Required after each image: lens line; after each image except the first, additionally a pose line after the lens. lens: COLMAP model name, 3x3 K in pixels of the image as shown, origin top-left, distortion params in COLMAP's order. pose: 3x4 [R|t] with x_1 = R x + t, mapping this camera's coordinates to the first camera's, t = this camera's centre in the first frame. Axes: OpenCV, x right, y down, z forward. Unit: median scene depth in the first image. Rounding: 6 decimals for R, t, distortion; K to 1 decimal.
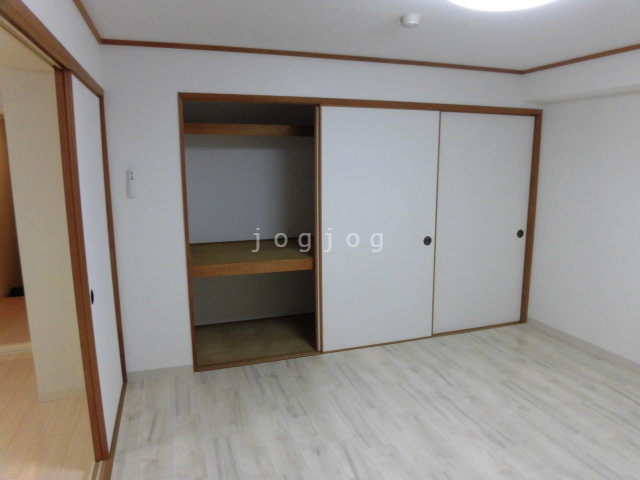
lens RADIAL K [[458.5, 0, 320.0], [0, 458.5, 240.0], [0, 0, 1]] dist [-0.003511, -0.001358]
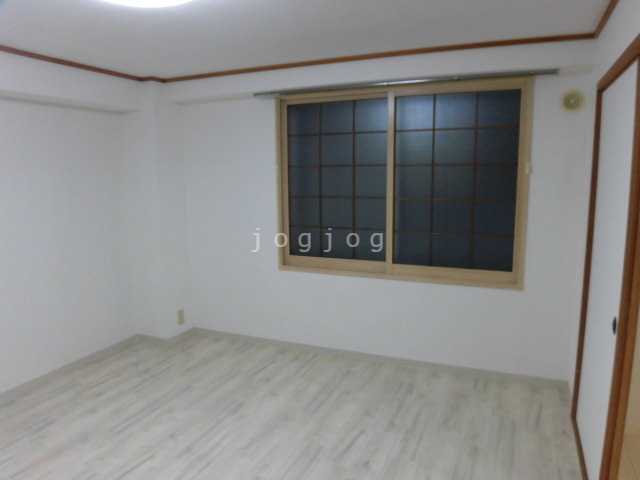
lens RADIAL K [[458.5, 0, 320.0], [0, 458.5, 240.0], [0, 0, 1]] dist [-0.003511, -0.001358]
pose [[-0.742775, -0.081624, 0.664547, -0.480573], [0.131319, 0.955503, 0.264139, -0.237876], [-0.656536, 0.283464, -0.699005, 1.426612]]
